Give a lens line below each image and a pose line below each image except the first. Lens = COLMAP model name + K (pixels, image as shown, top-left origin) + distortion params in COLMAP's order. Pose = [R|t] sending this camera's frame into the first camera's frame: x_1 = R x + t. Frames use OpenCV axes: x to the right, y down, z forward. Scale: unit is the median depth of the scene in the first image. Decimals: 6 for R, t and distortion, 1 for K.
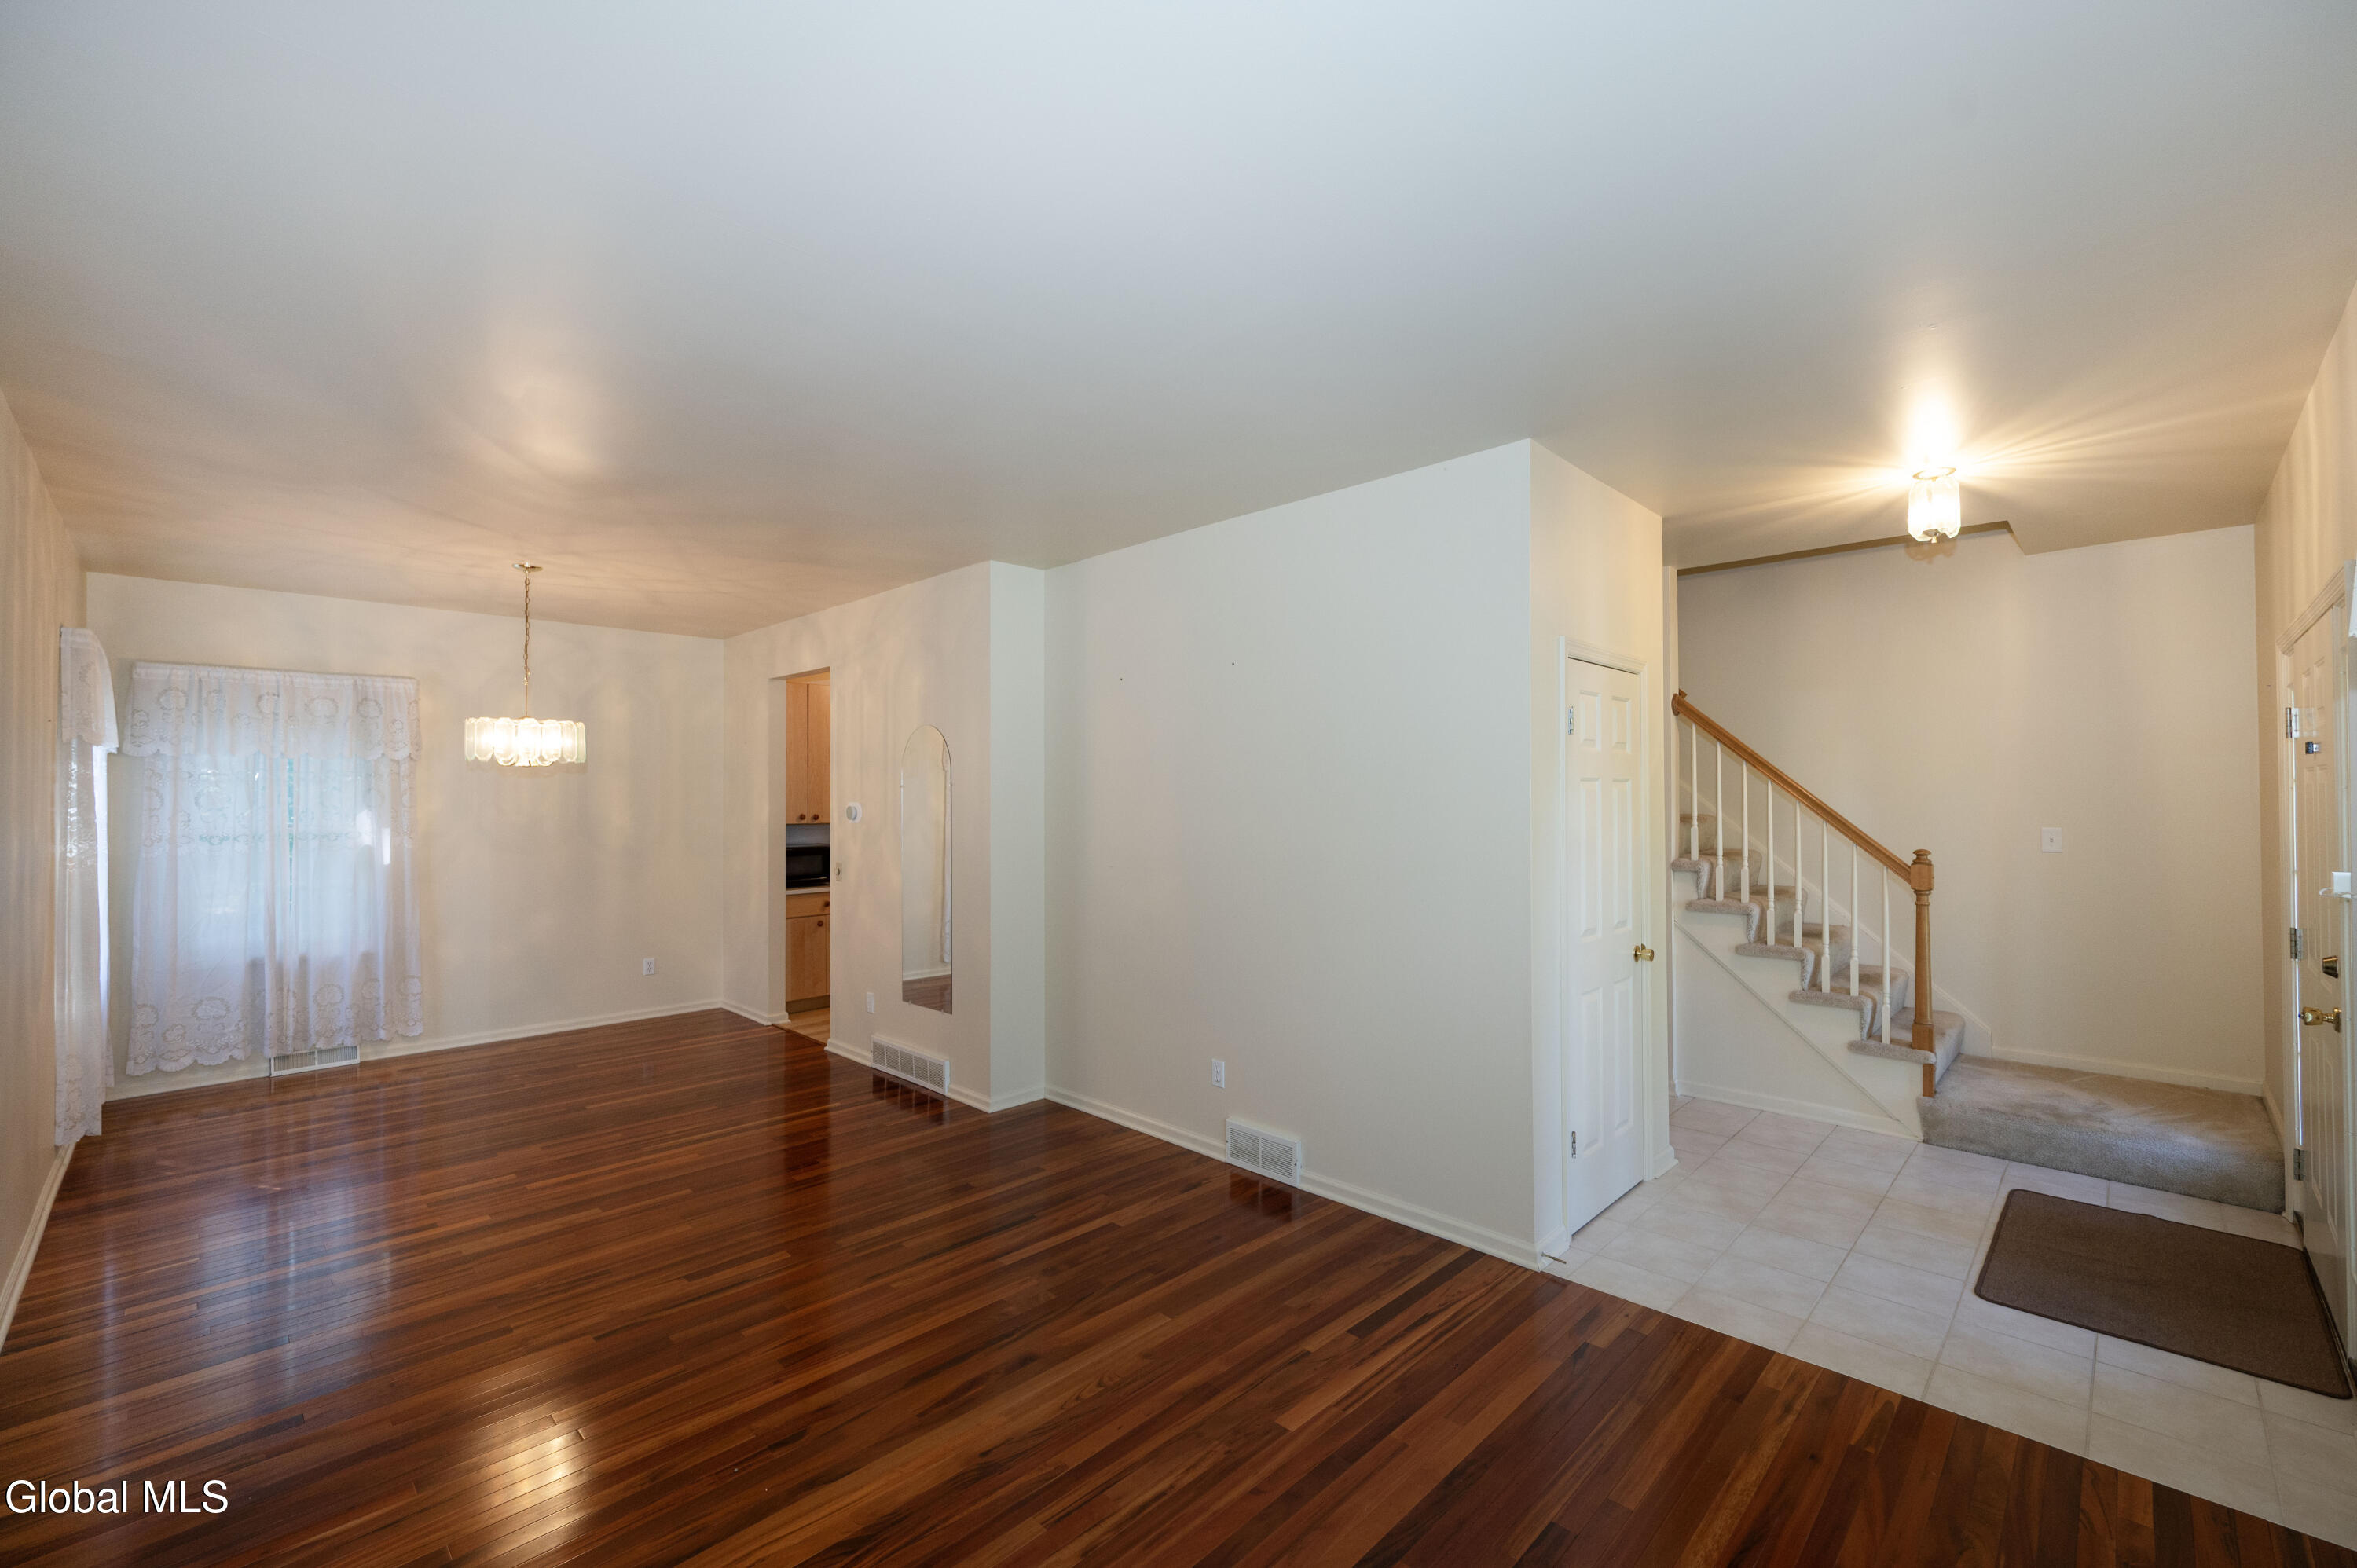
lens RADIAL K [[971.7, 0, 1178.5], [0, 971.7, 784.0], [0, 0, 1]] dist [-0.002511, -0.000331]
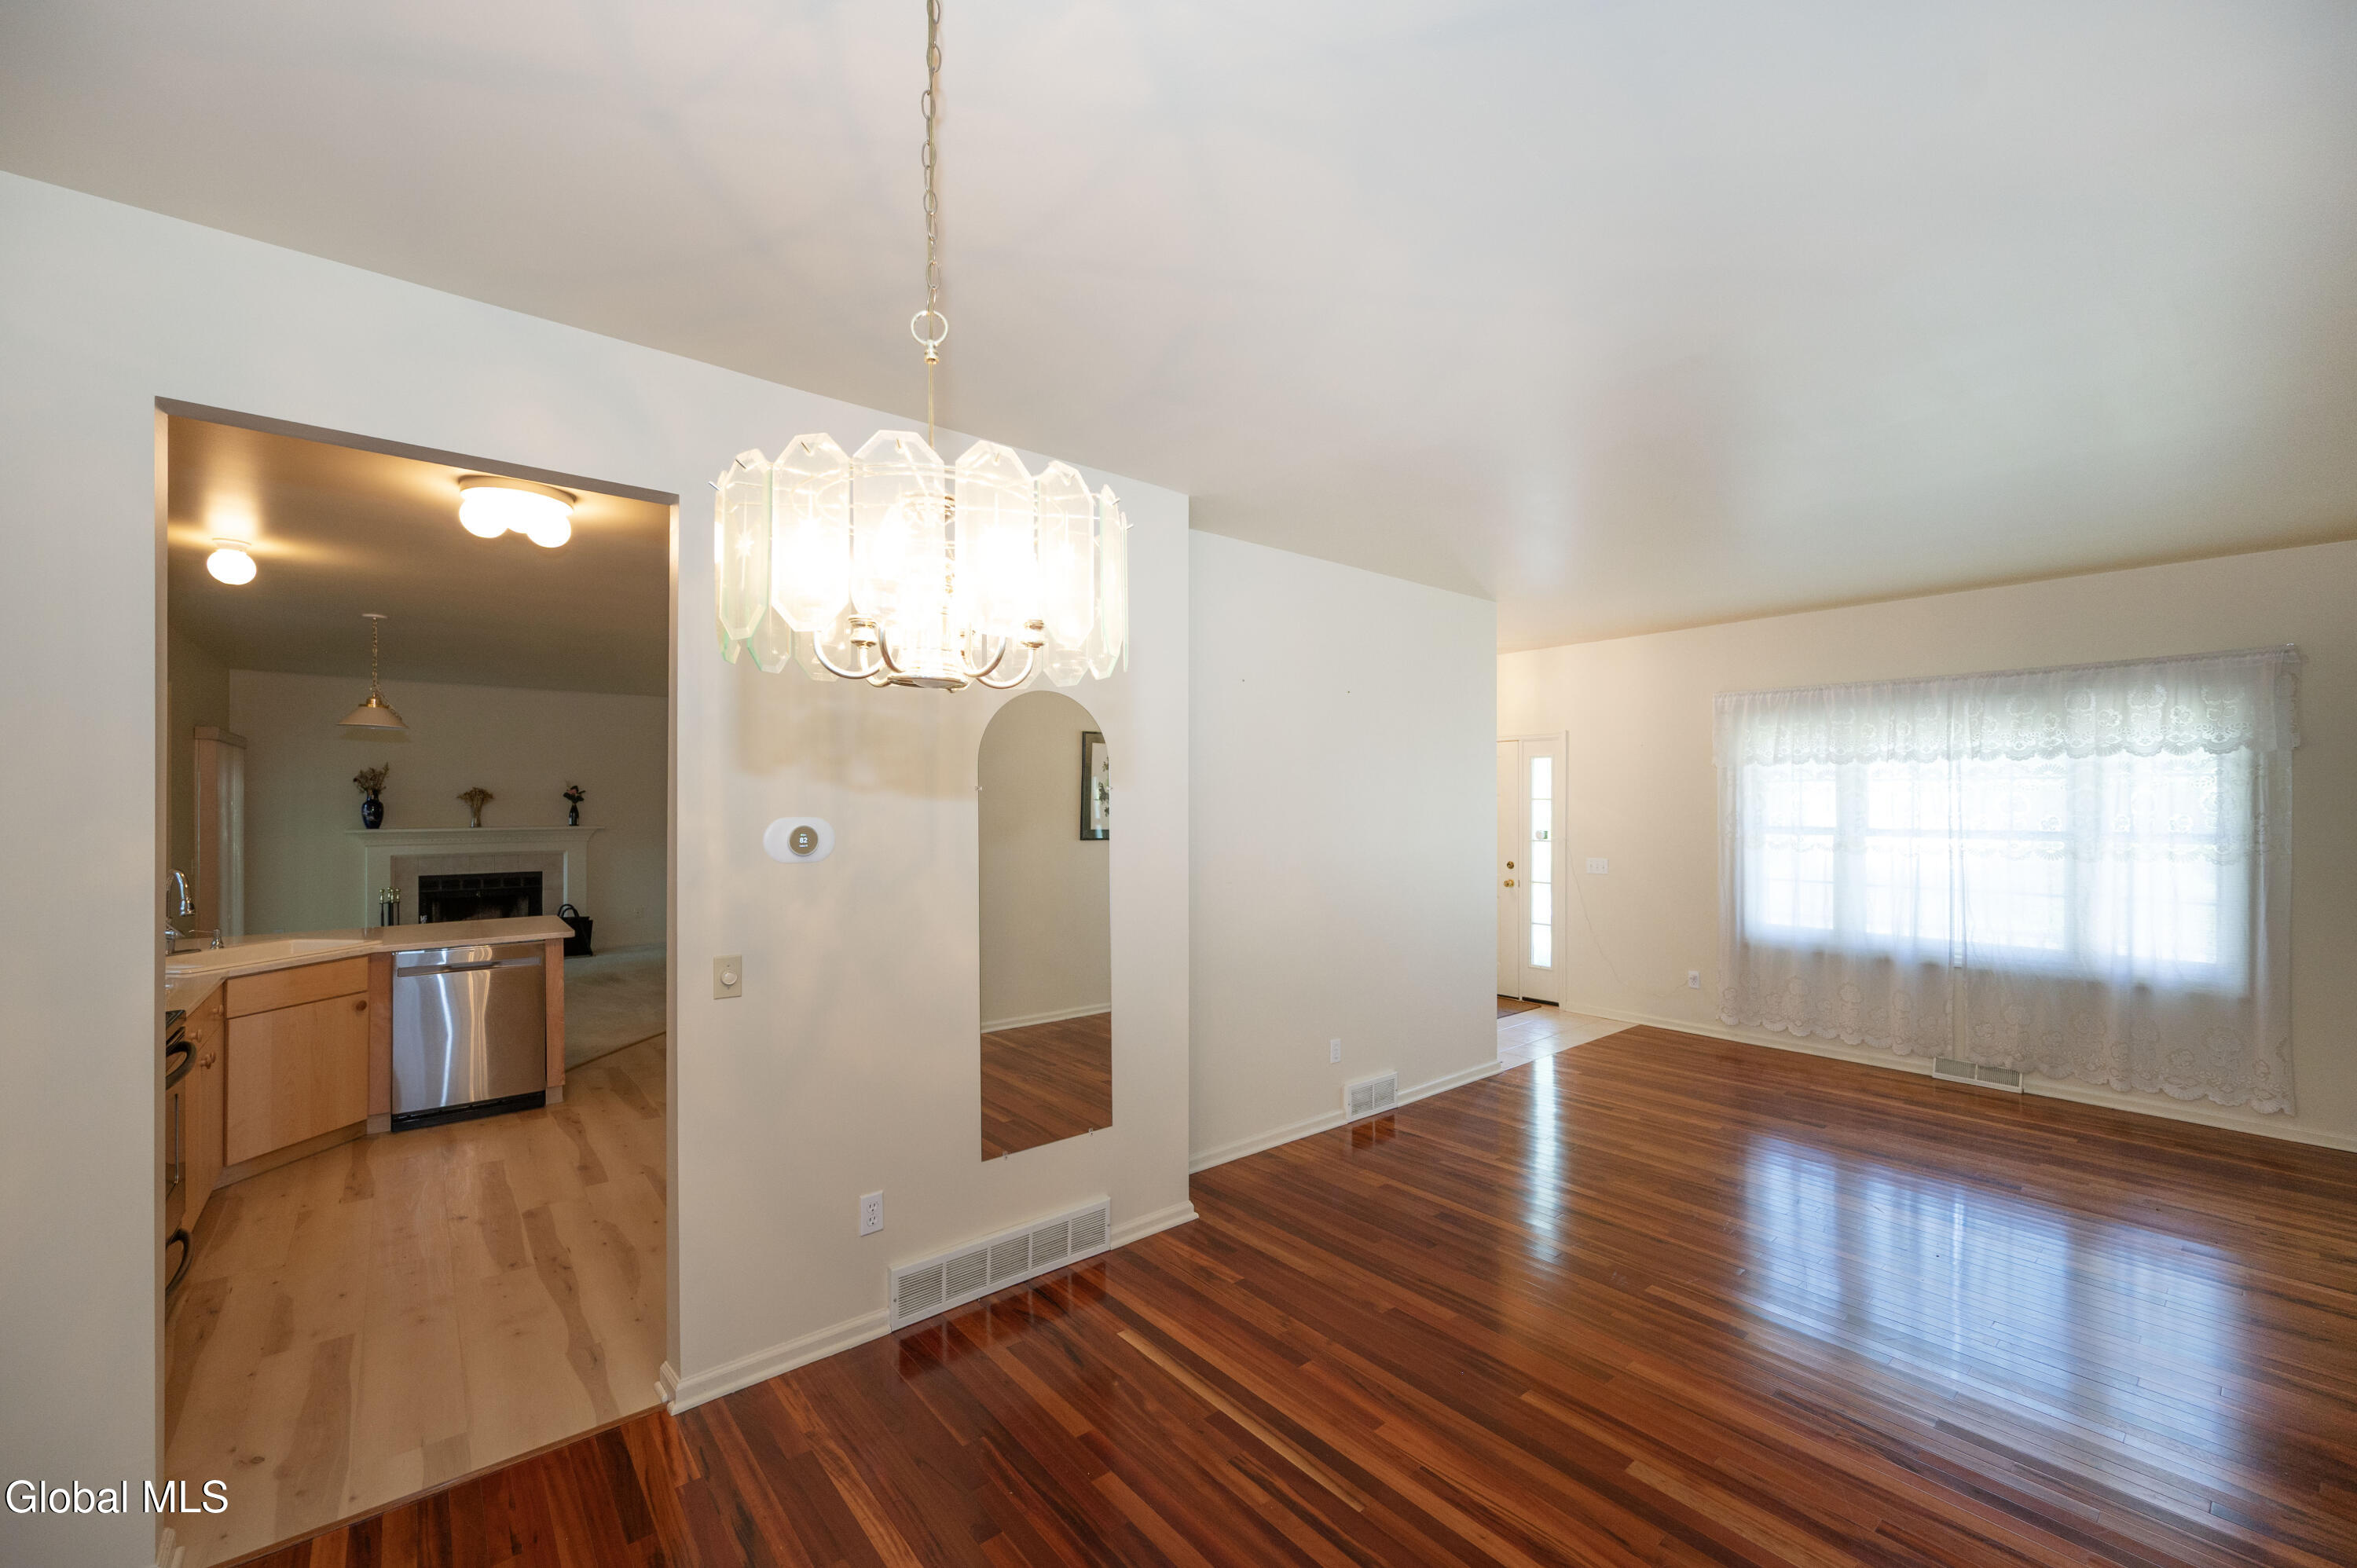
lens RADIAL K [[954.4, 0, 1181.9], [0, 954.4, 801.8], [0, 0, 1]] dist [0.001415, 0.000388]
pose [[0.097060, 0.004210, 0.995270, -1.030238], [-0.010224, 0.999943, -0.003233, 0.014771], [-0.995226, -0.009862, 0.097097, 1.026376]]
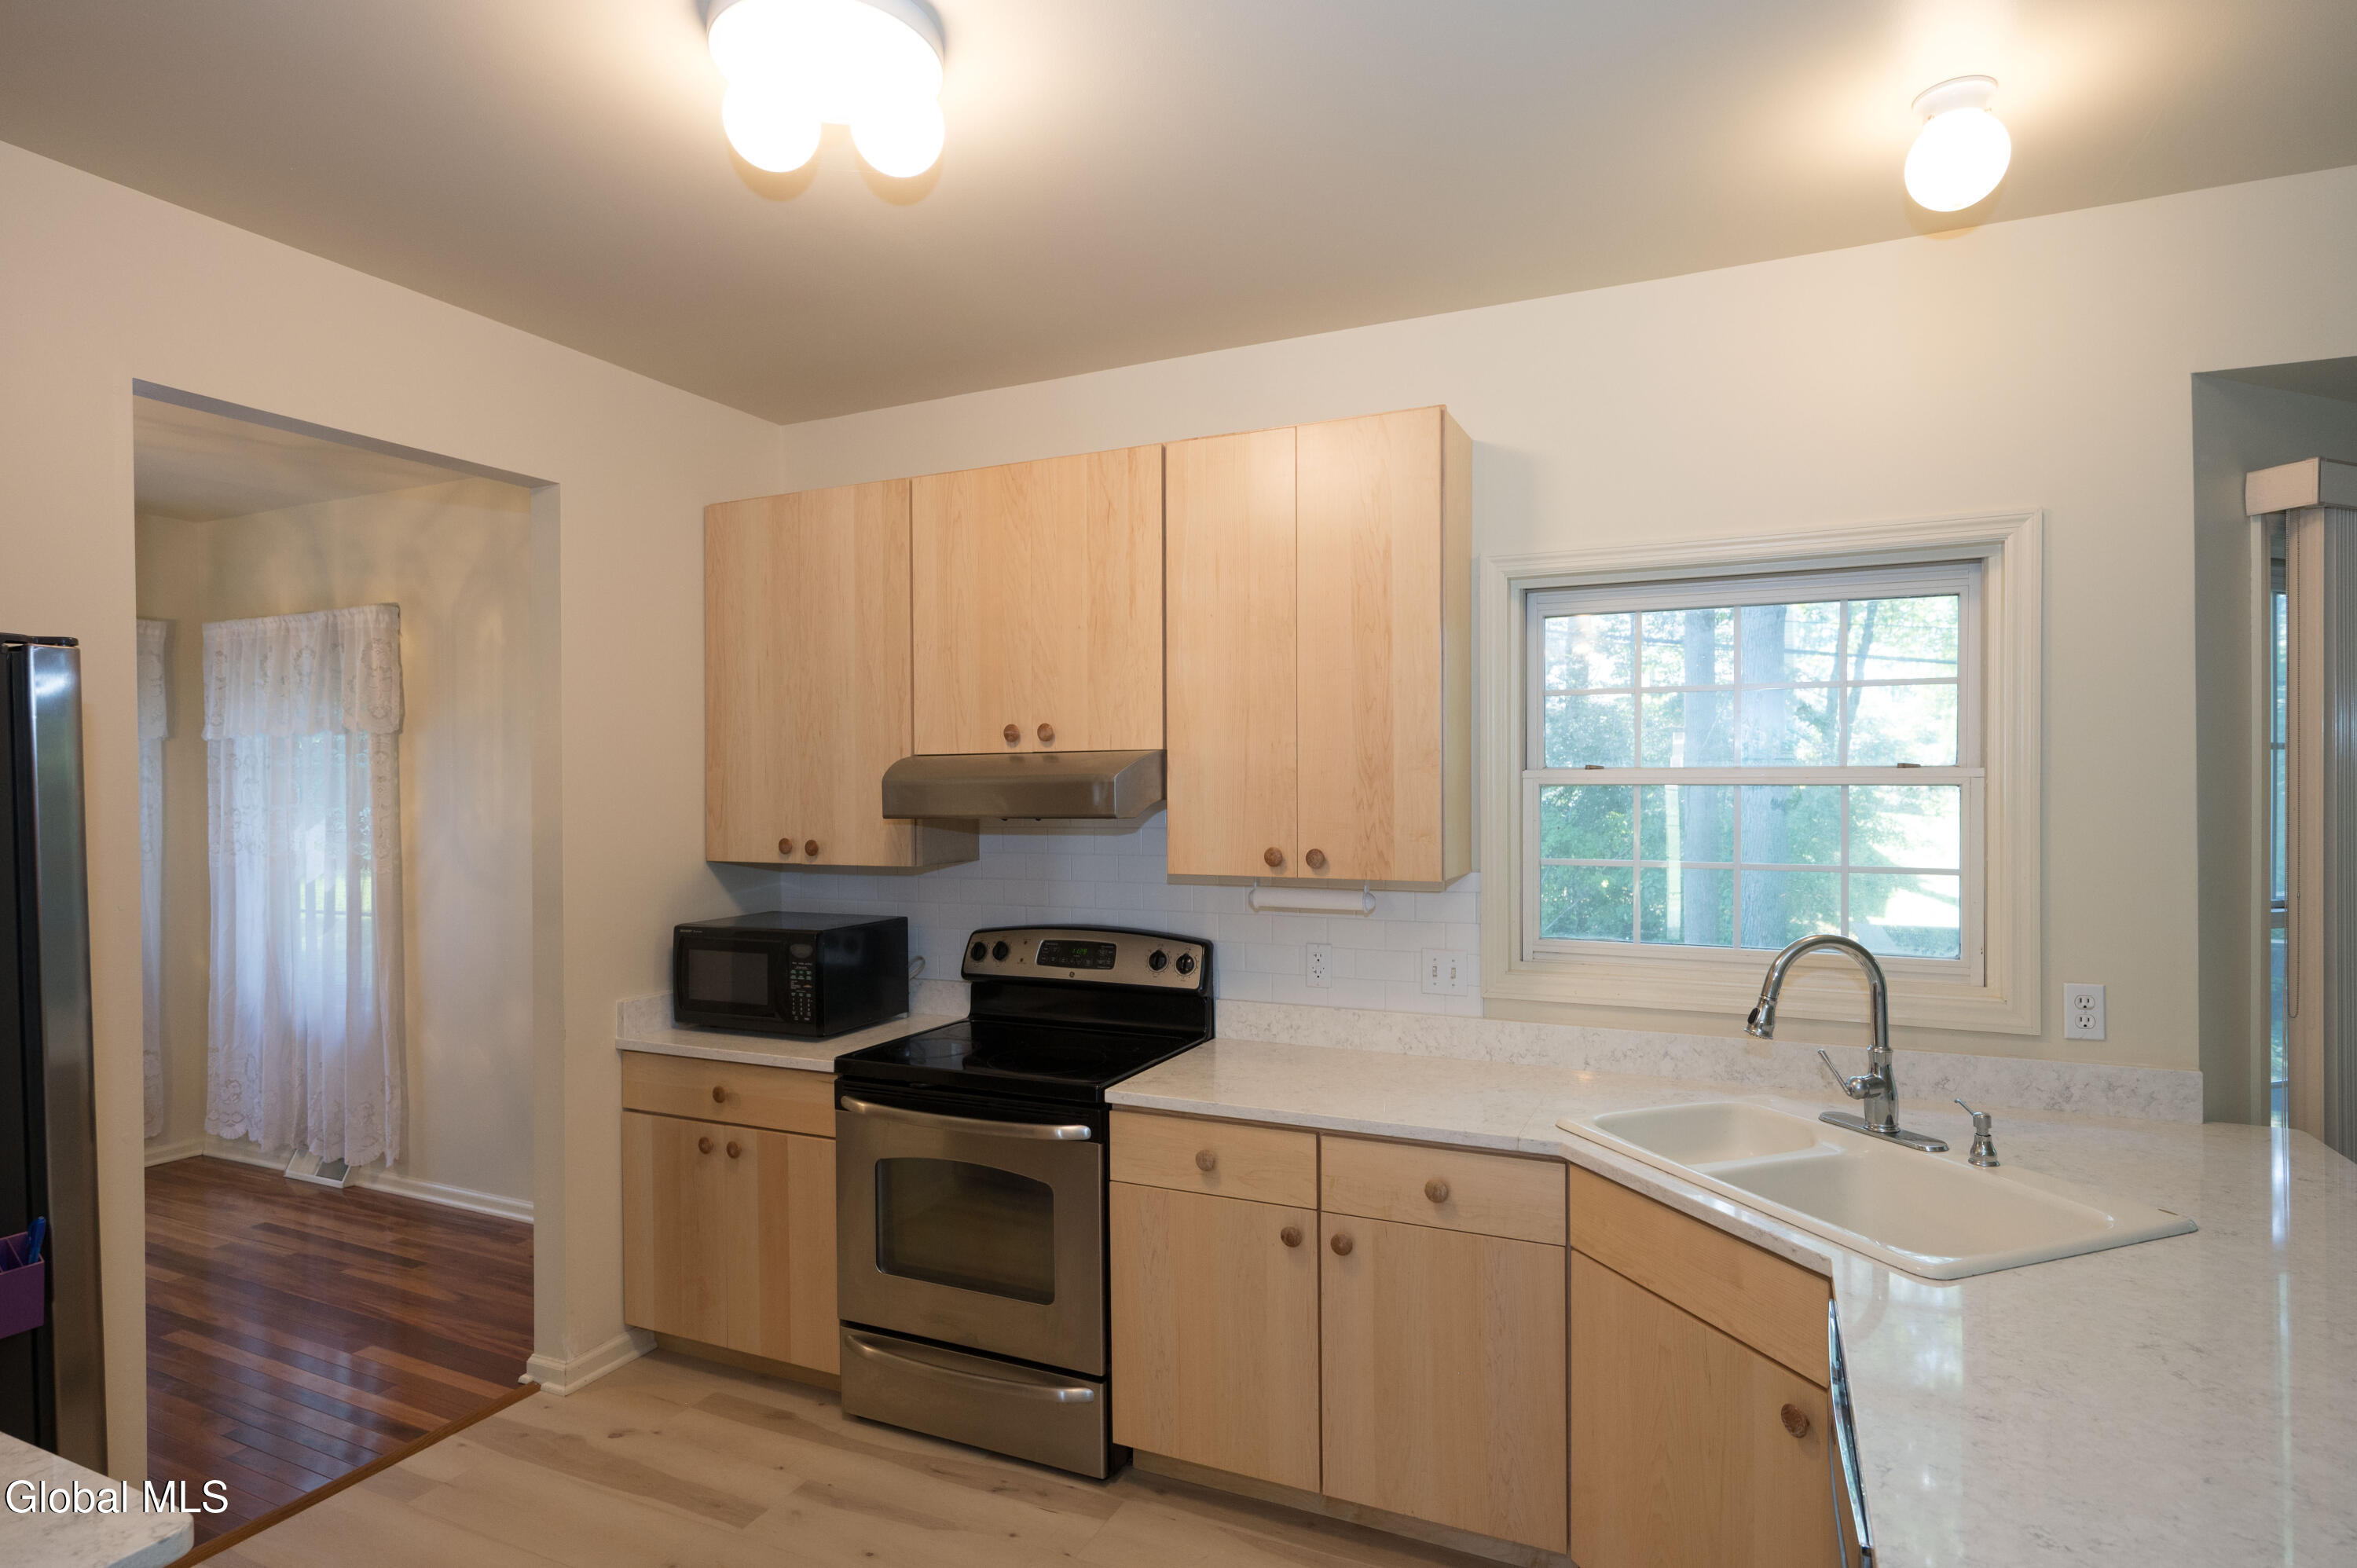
lens RADIAL K [[1231.7, 0, 1179.0], [0, 1231.7, 791.7], [0, 0, 1]] dist [-0.000189, 0.000265]
pose [[0.341687, 0.007427, -0.939785, 0.196157], [0.014138, 0.999815, 0.013042, 0.014439], [0.939708, -0.017743, 0.341518, 1.645182]]
